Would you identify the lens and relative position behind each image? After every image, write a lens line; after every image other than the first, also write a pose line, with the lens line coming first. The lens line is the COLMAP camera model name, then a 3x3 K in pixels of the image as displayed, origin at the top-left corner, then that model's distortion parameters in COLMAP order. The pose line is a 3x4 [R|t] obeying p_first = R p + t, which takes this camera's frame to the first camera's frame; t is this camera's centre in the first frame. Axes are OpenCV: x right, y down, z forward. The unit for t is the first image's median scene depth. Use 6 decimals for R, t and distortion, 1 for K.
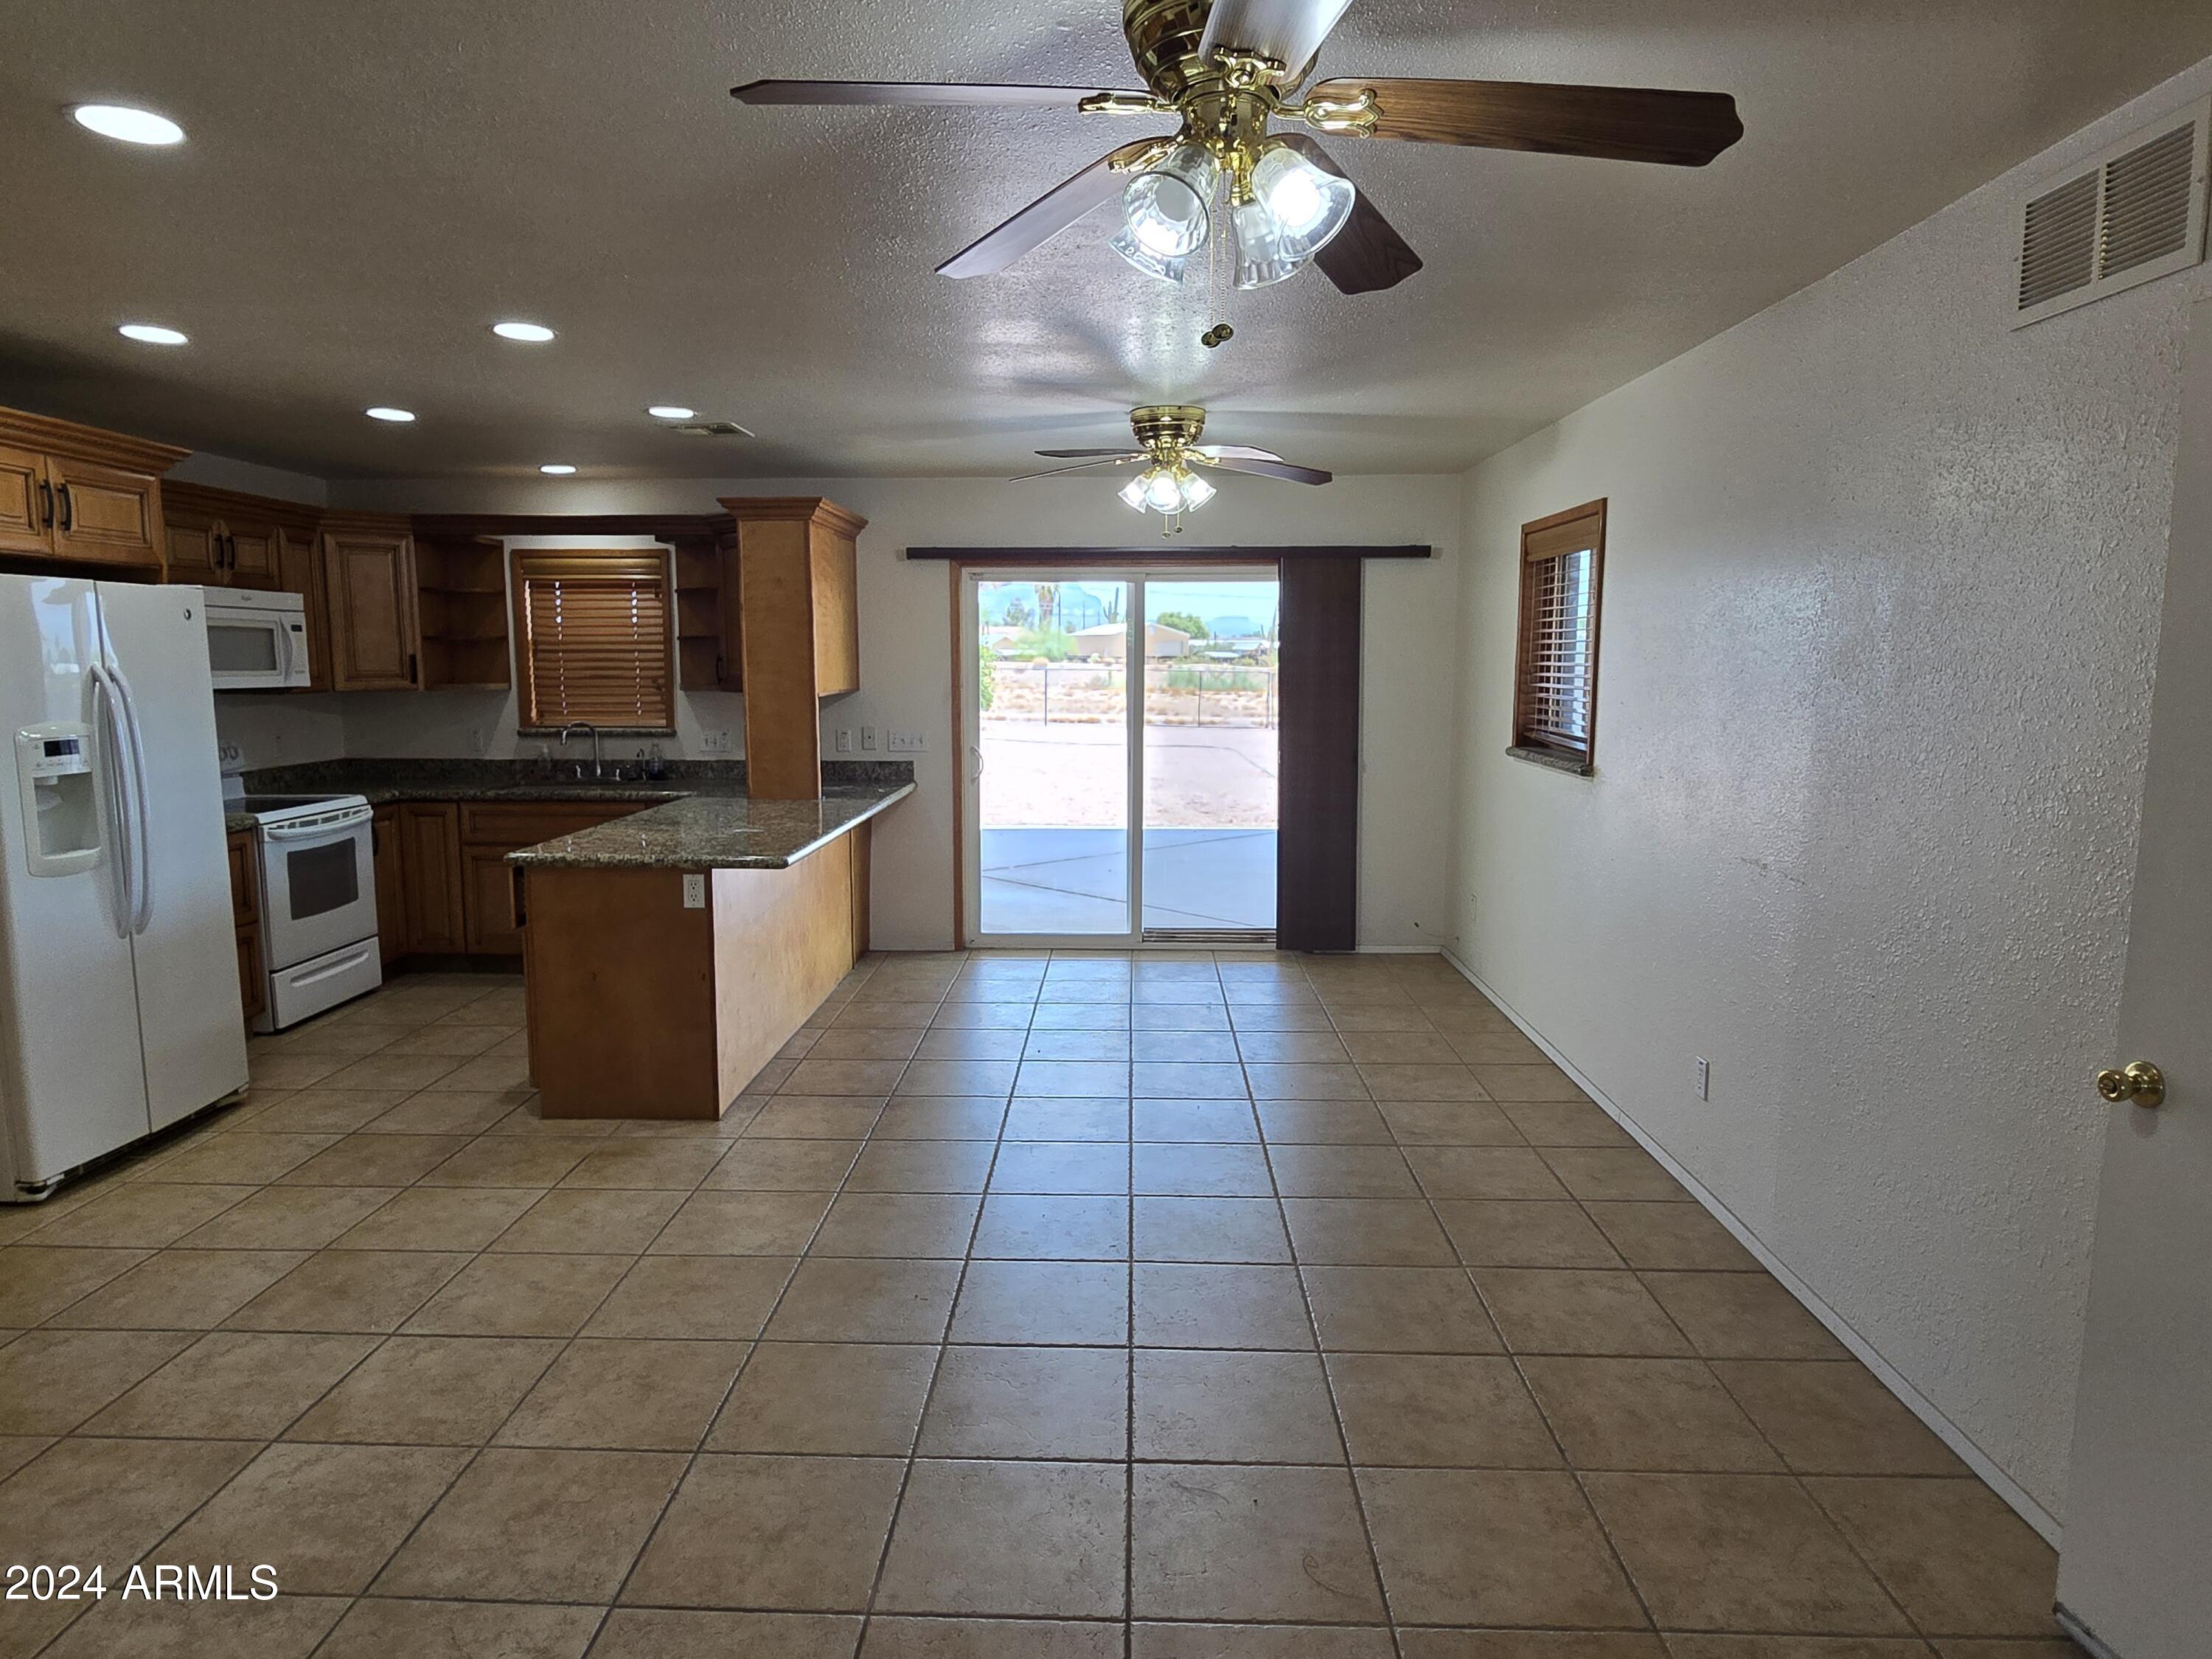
lens RADIAL K [[1321.7, 0, 1098.0], [0, 1321.7, 829.6], [0, 0, 1]] dist [0.004181, -0.007851]
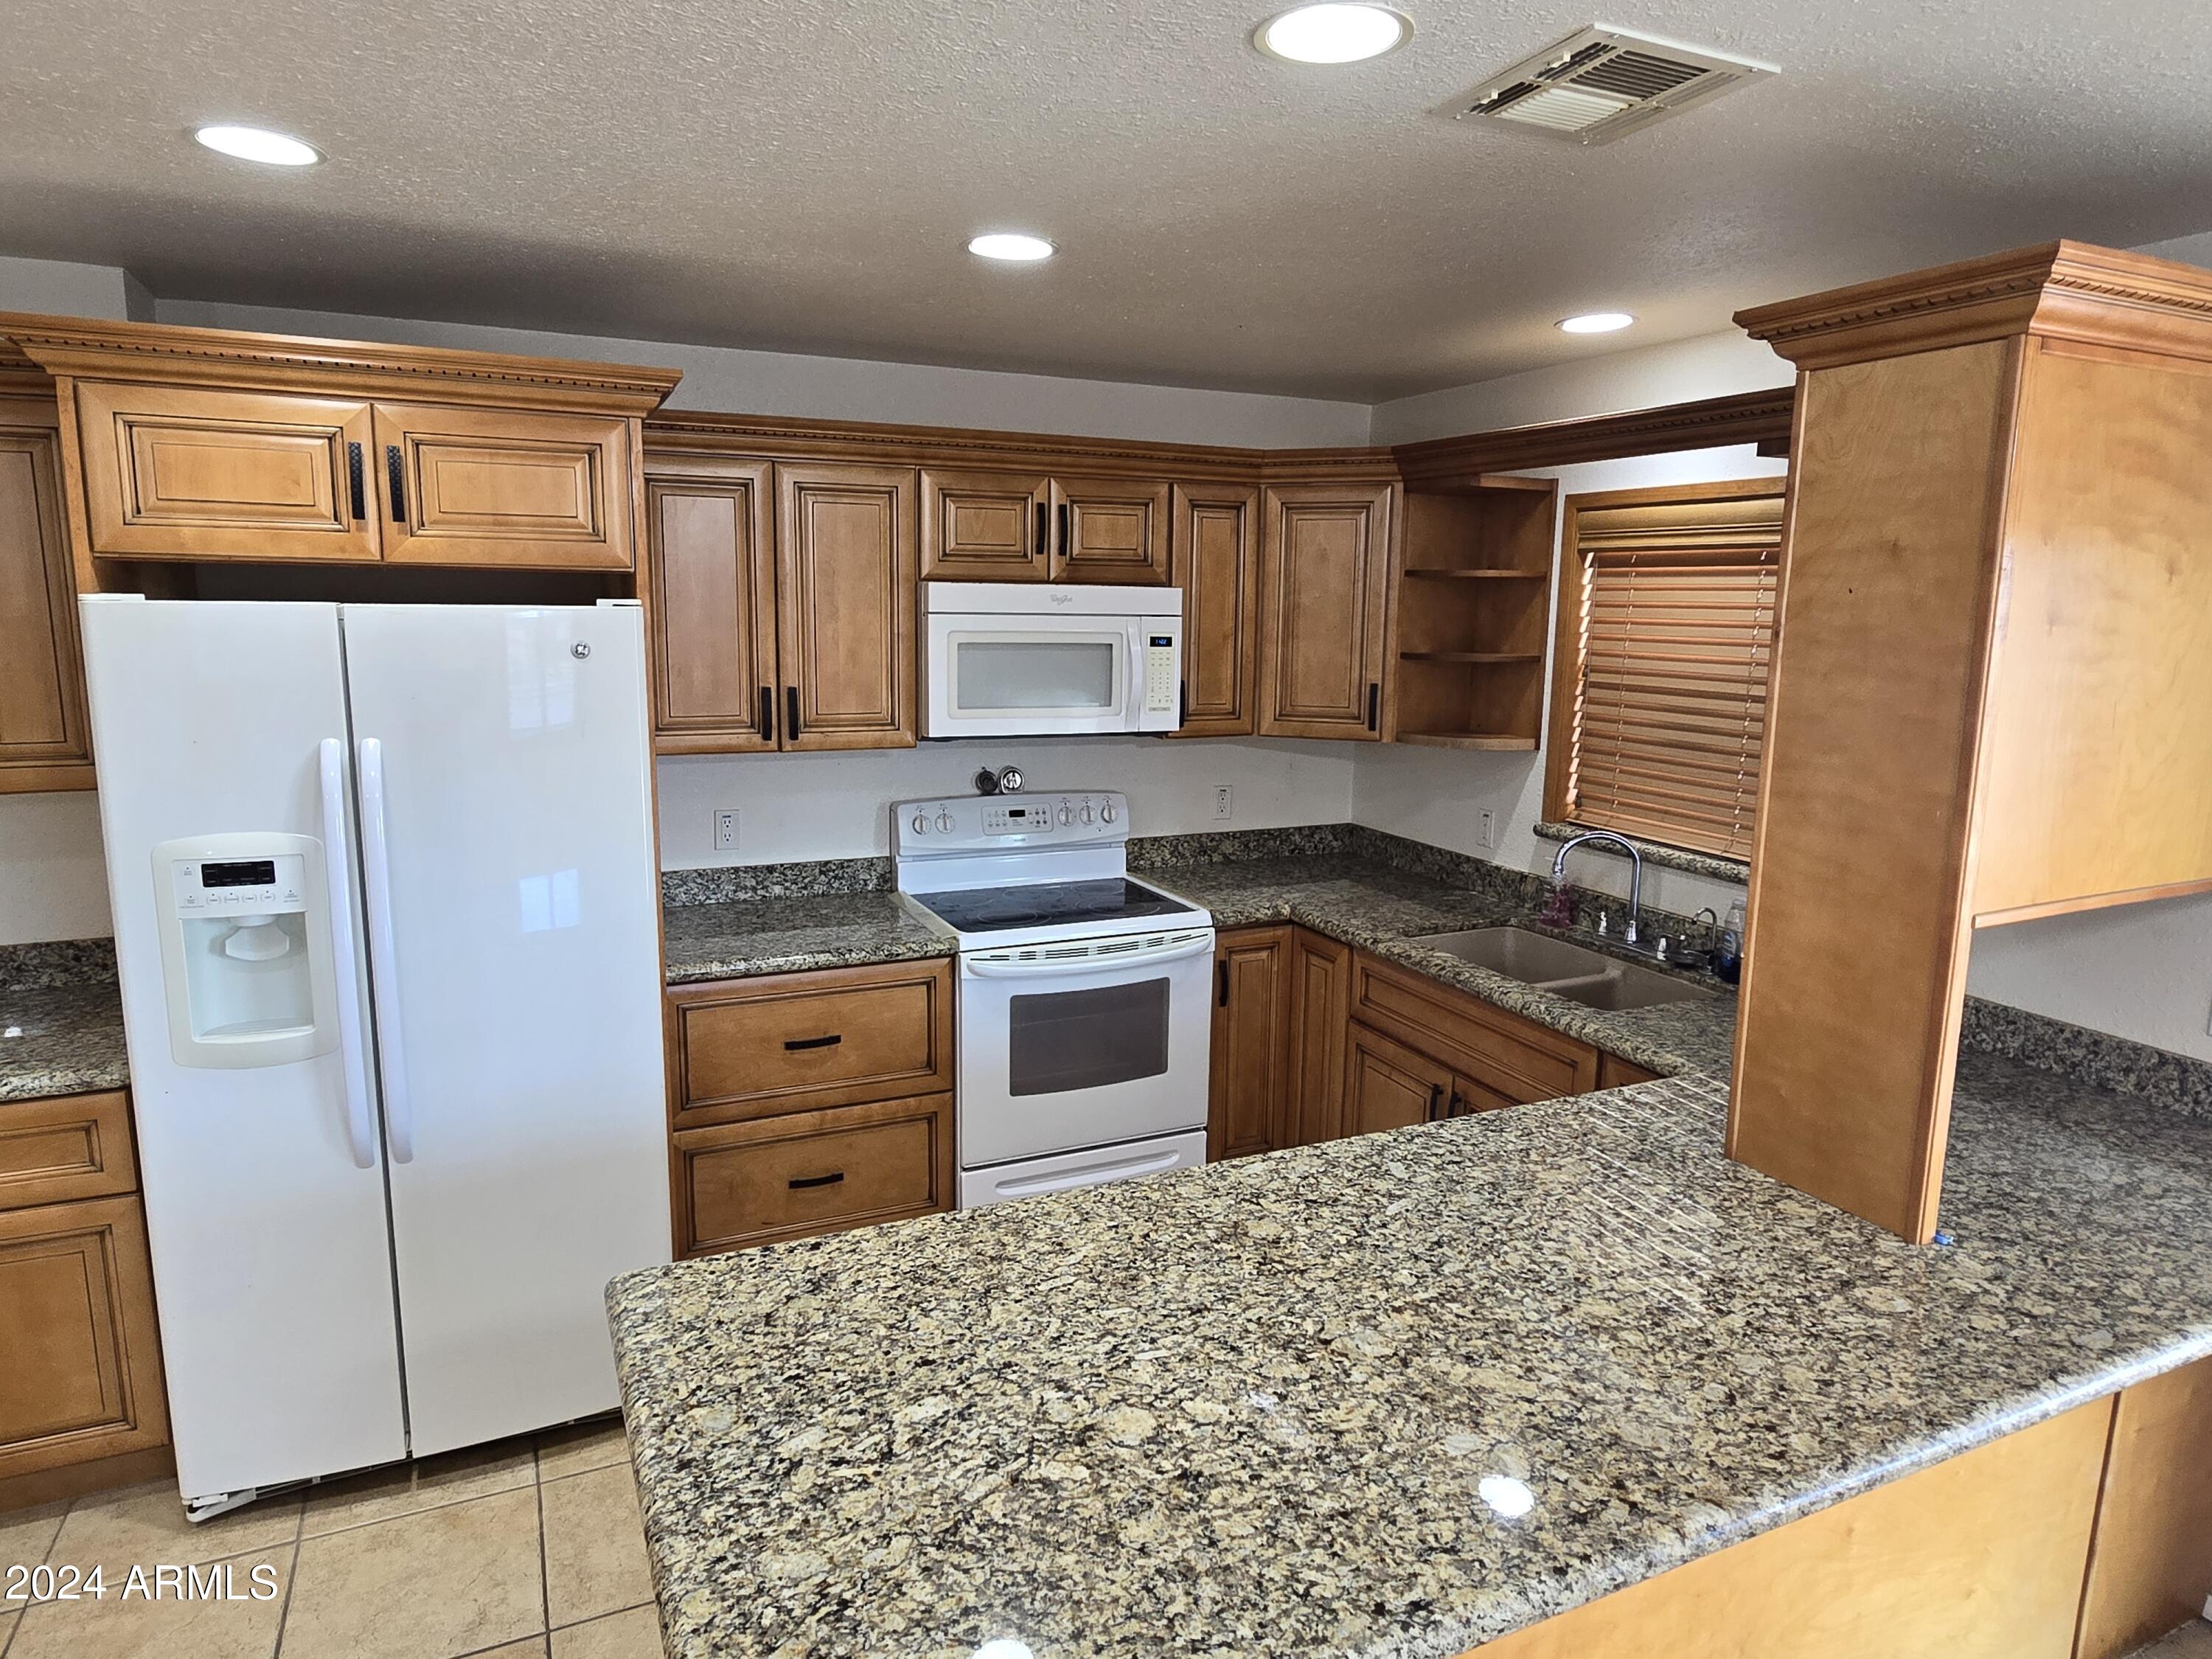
lens RADIAL K [[1321.7, 0, 1098.7], [0, 1321.7, 825.0], [0, 0, 1]] dist [0.004181, -0.007851]
pose [[0.439139, 0.159069, -0.884225, -0.035838], [-0.130031, 0.985091, 0.112636, -0.141145], [0.888959, 0.065514, 0.453276, 0.727926]]
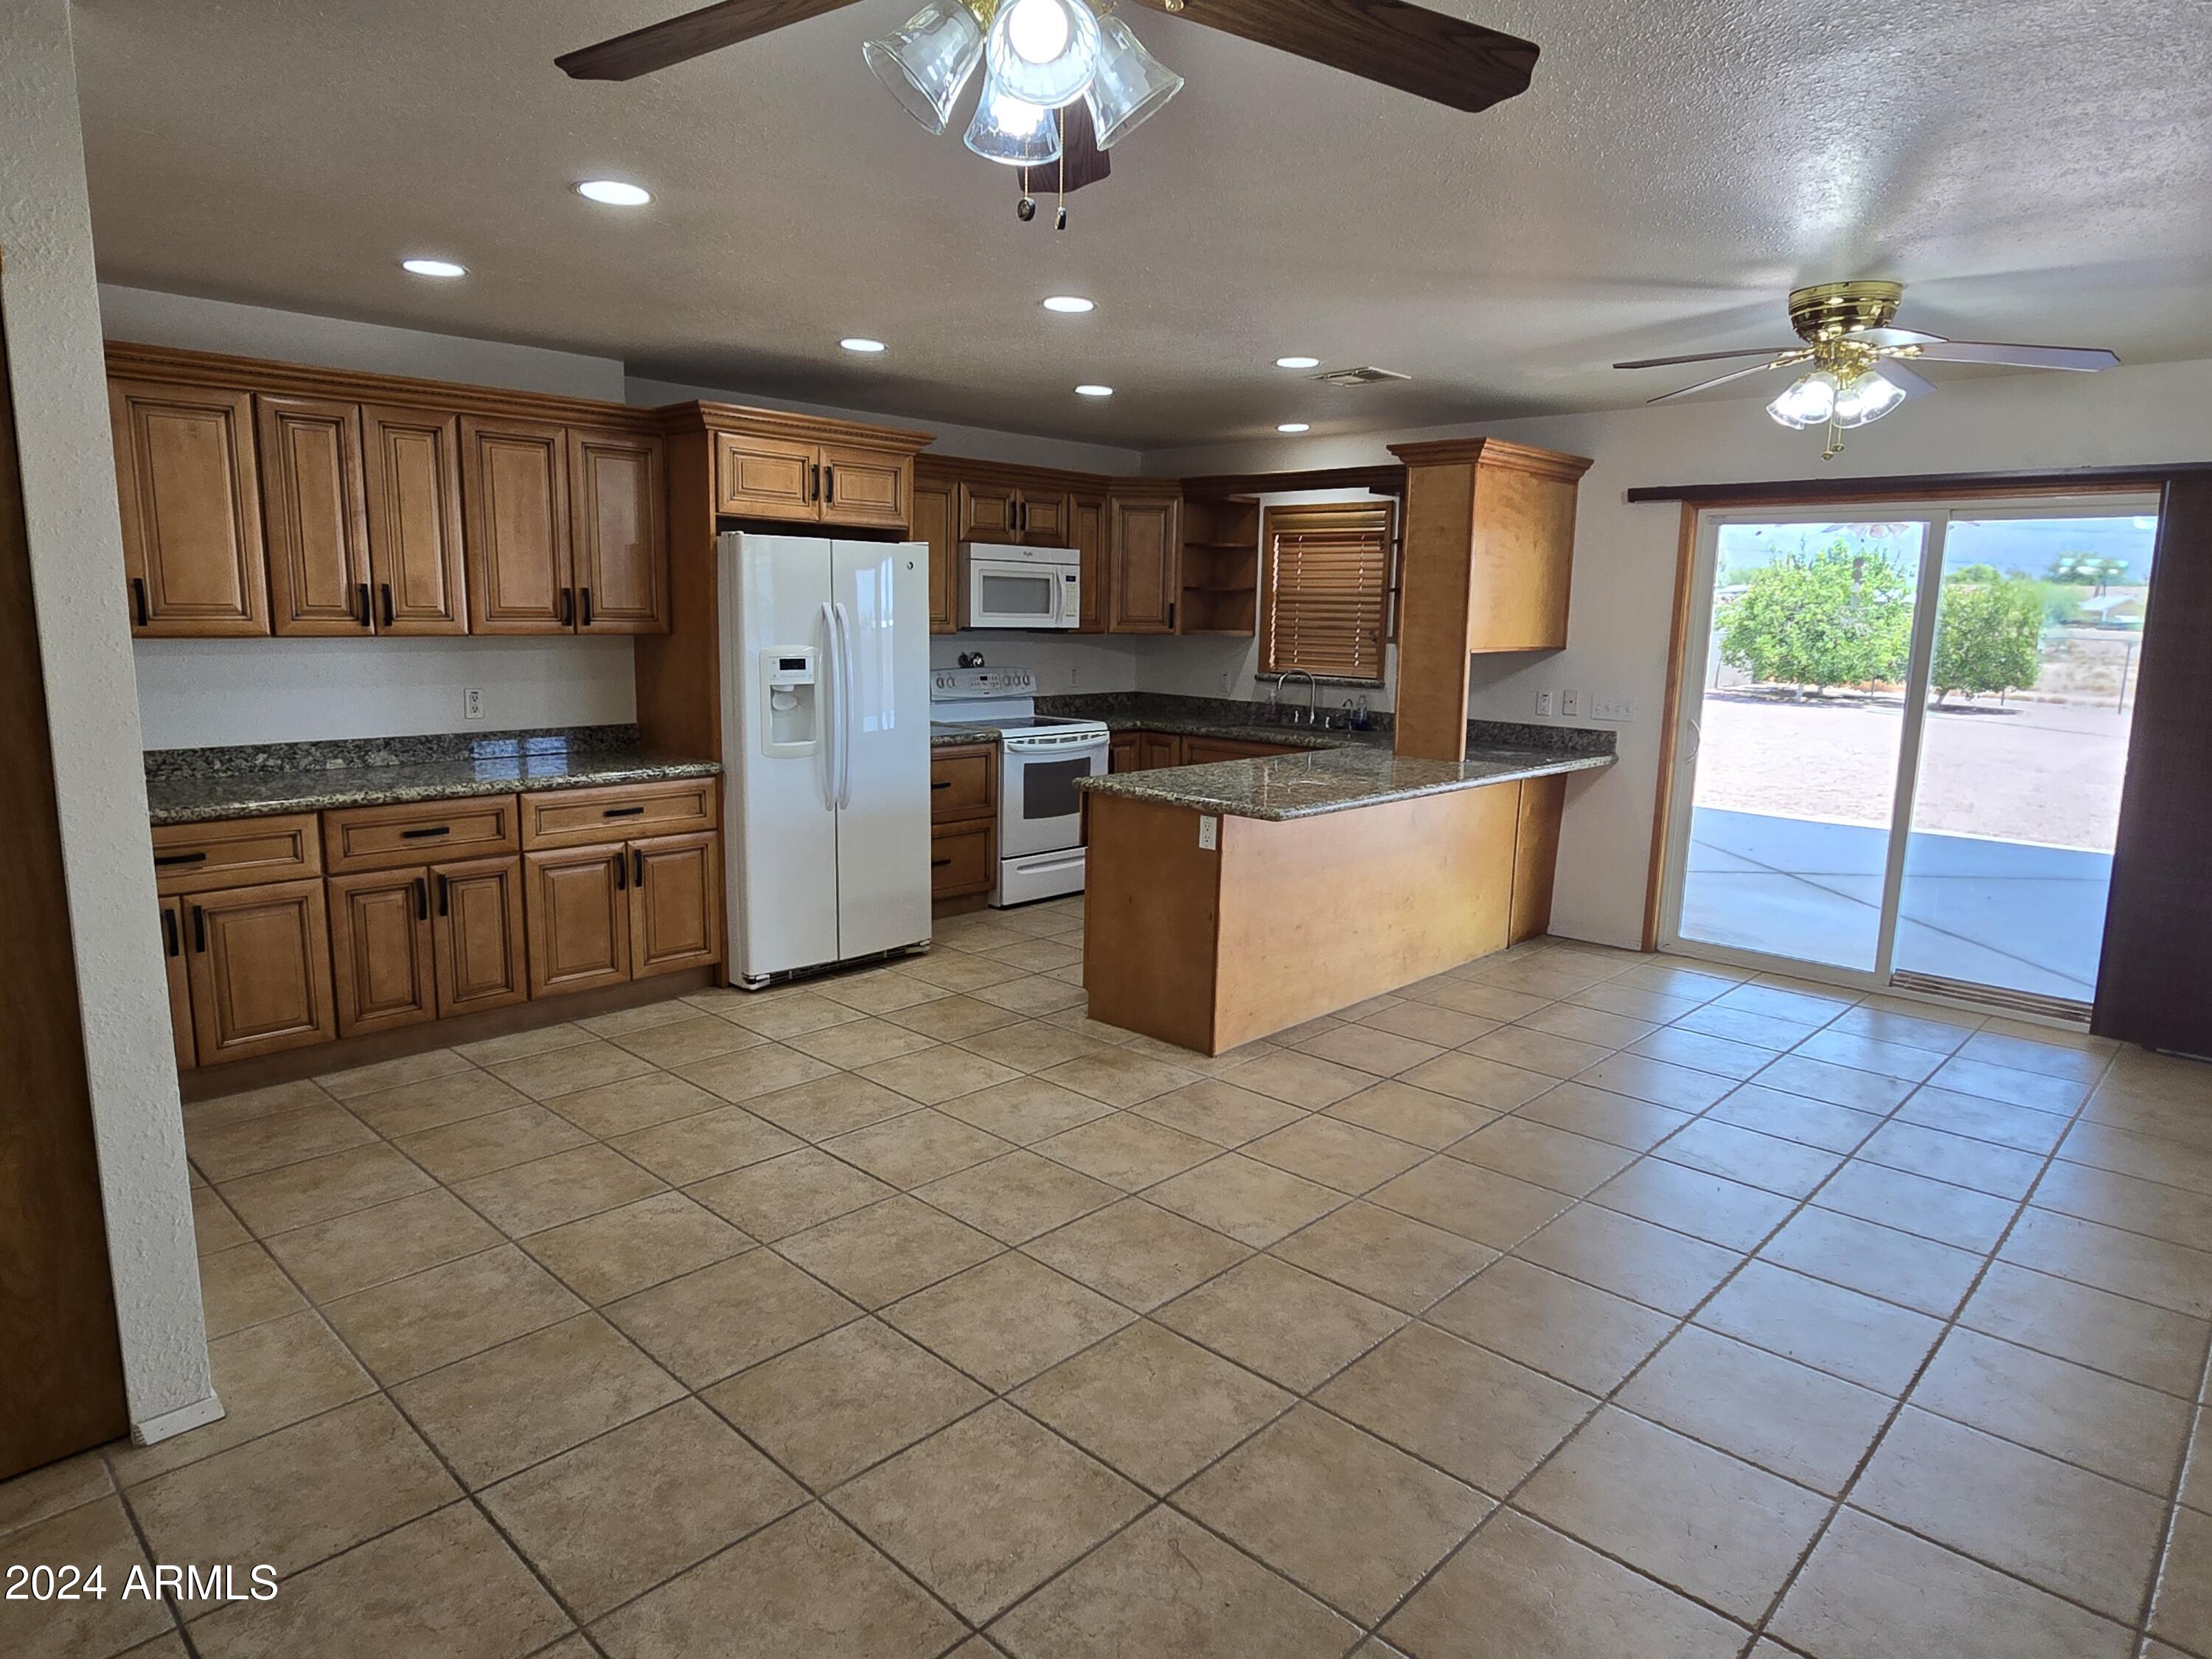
lens RADIAL K [[1321.7, 0, 1096.8], [0, 1321.7, 830.0], [0, 0, 1]] dist [0.004181, -0.007851]
pose [[0.738608, 0.127018, -0.662061, 0.246054], [-0.106308, 0.991747, 0.071670, -0.015991], [0.665700, 0.017446, 0.746015, 0.134748]]
